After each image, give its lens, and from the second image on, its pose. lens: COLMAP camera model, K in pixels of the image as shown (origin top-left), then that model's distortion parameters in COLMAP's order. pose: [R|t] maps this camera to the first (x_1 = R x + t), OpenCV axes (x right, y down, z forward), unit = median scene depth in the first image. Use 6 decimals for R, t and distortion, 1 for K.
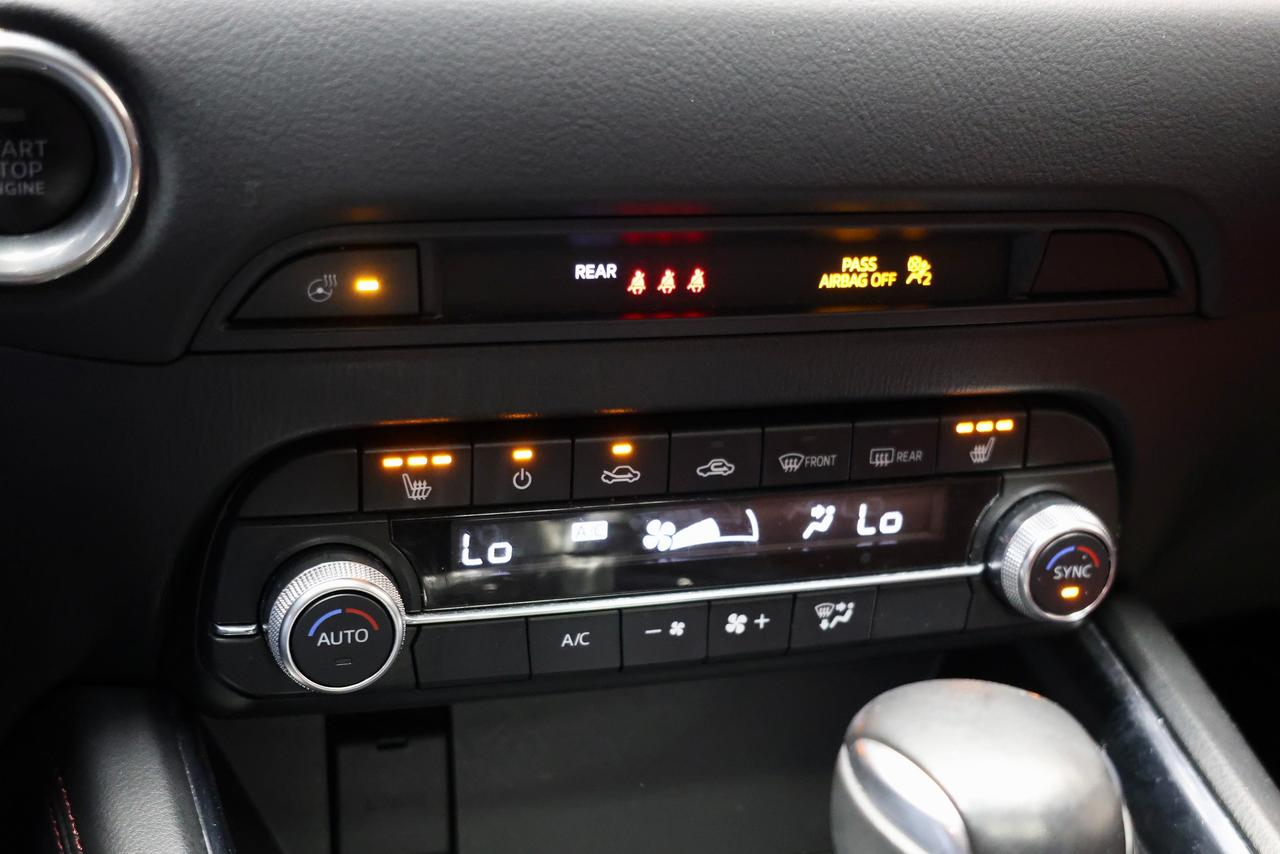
lens RADIAL K [[1718.8, 0, 613.0], [0, 1718.8, 381.1], [0, 0, 1]] dist [-0.003537, 0.000000]
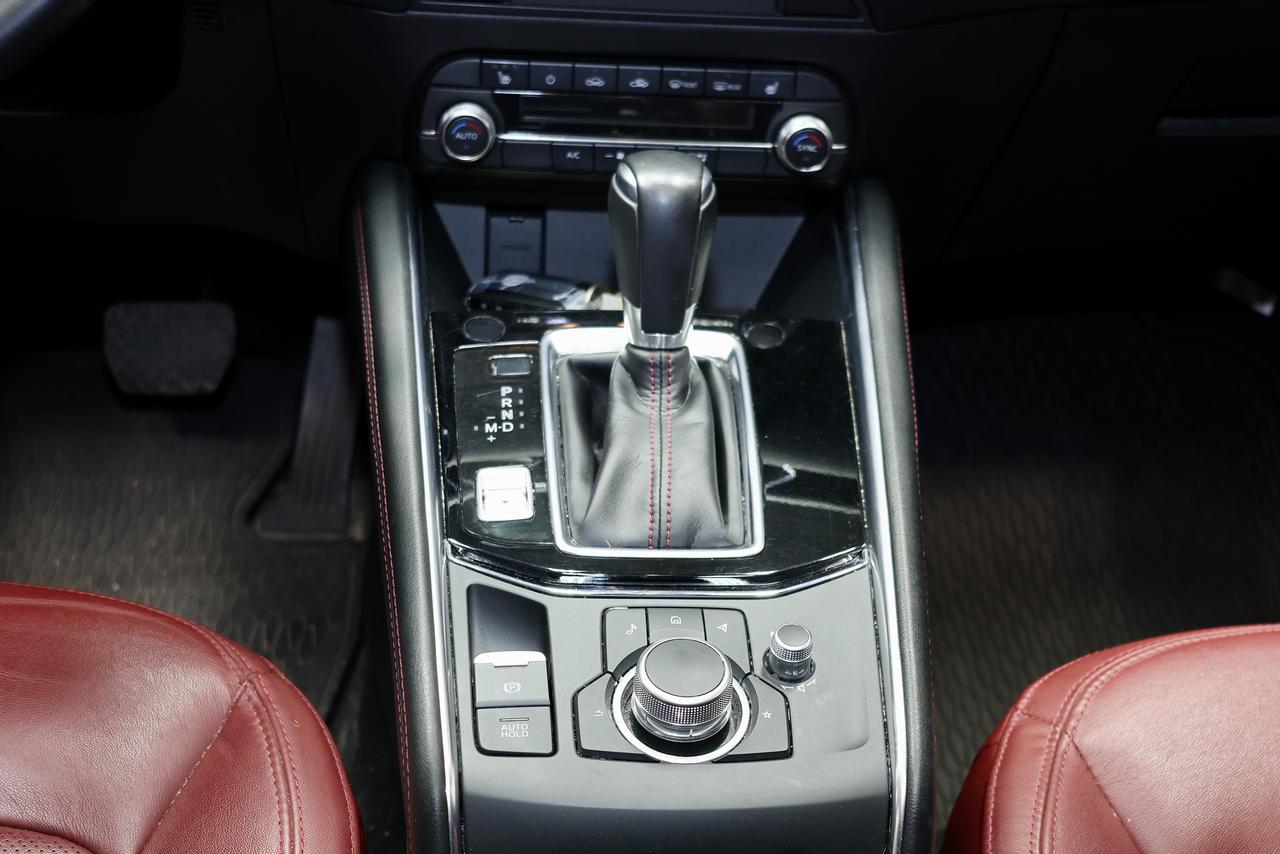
lens RADIAL K [[1718.8, 0, 626.1], [0, 1718.8, 393.8], [0, 0, 1]] dist [-0.003537, 0.000000]
pose [[0.968209, 0.109390, -0.224954, 0.735920], [-0.079929, 0.987457, 0.136162, 0.182015], [0.237027, -0.113853, 0.964809, -1.513892]]
